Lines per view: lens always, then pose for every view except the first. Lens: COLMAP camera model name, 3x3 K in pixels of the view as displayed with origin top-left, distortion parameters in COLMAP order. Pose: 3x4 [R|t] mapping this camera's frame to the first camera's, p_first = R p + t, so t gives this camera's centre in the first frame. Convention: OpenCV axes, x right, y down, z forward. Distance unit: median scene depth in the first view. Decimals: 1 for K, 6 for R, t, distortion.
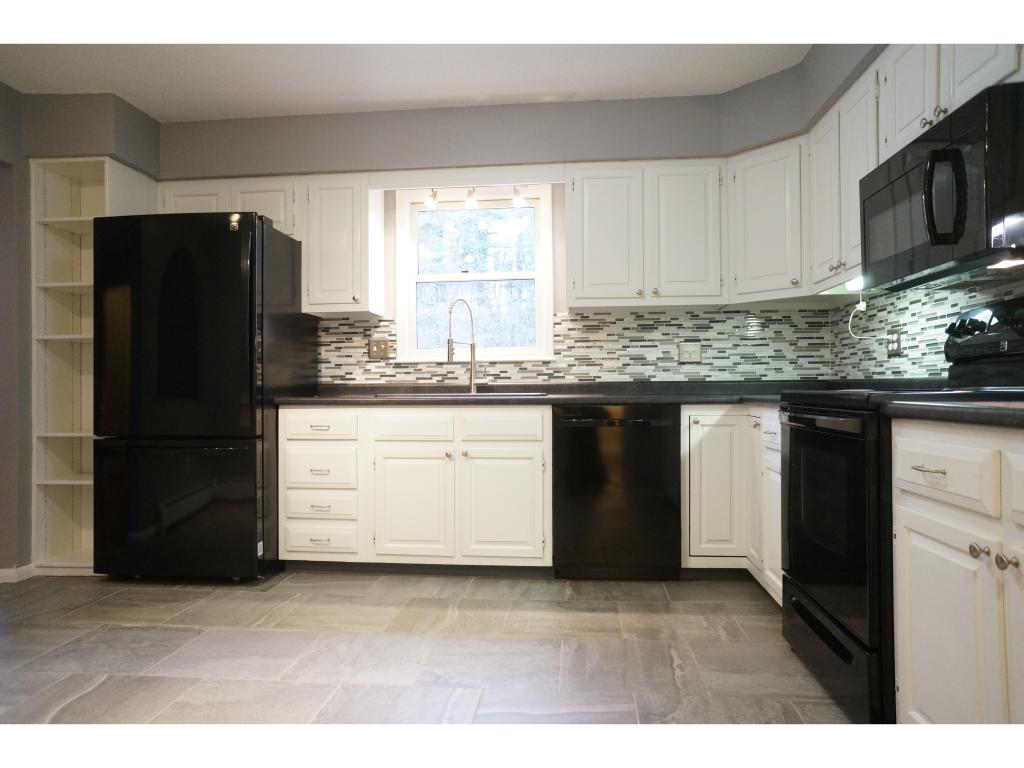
lens RADIAL K [[698.8, 0, 512.0], [0, 698.8, 384.0], [0, 0, 1]] dist [-0.074131, 0.107002]
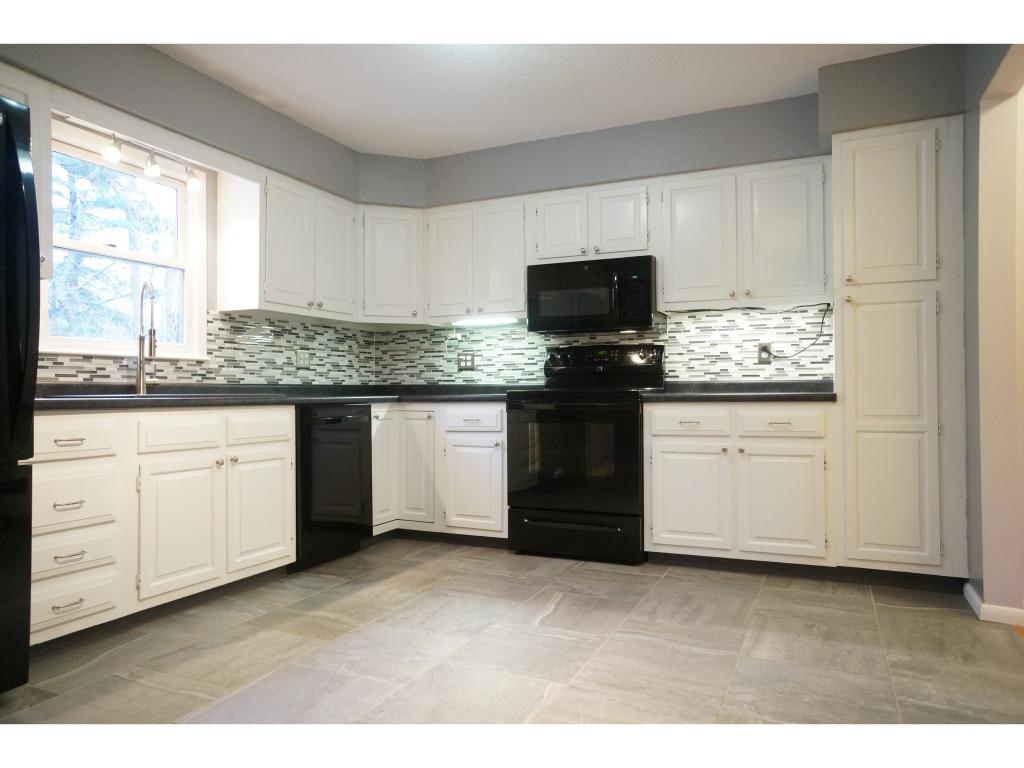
lens RADIAL K [[698.8, 0, 512.0], [0, 698.8, 384.0], [0, 0, 1]] dist [-0.074131, 0.107002]
pose [[0.317443, 0.016122, 0.948140, -0.773399], [-0.003271, 0.999868, -0.015907, 0.013156], [-0.948272, 0.001948, 0.317454, 0.346946]]
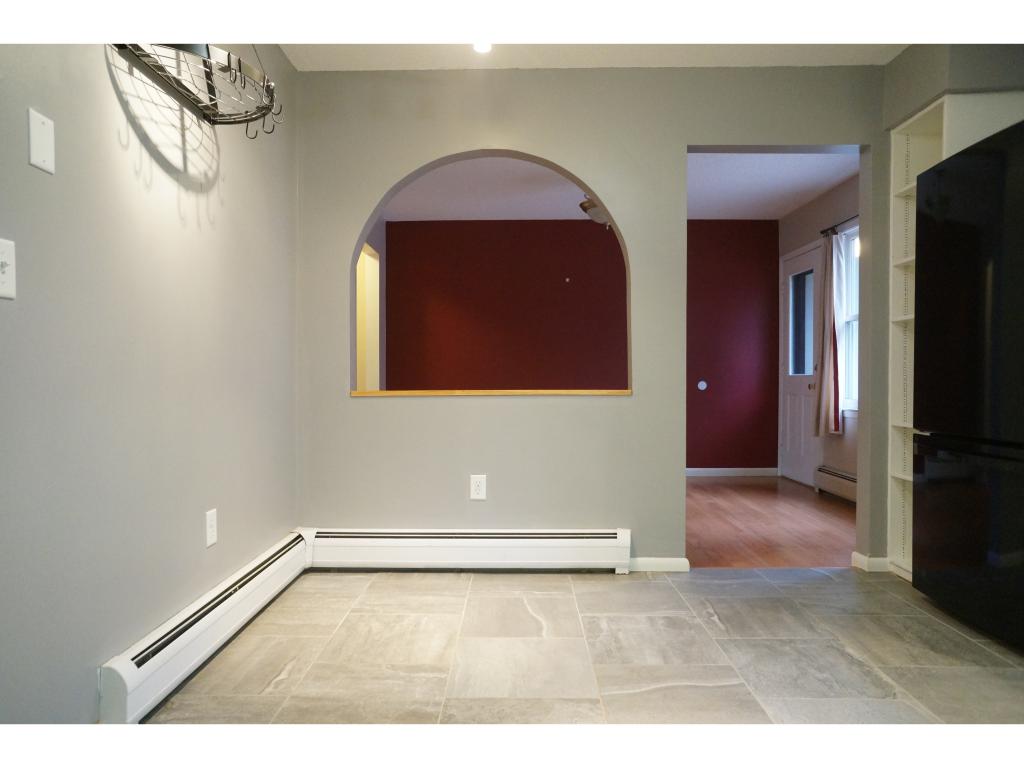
lens RADIAL K [[698.8, 0, 512.0], [0, 698.8, 384.0], [0, 0, 1]] dist [-0.074131, 0.107002]
pose [[0.091602, 0.018254, -0.995628, 0.209033], [0.004070, 0.999817, 0.018706, 0.000107], [0.995787, -0.005766, 0.091511, 0.416039]]
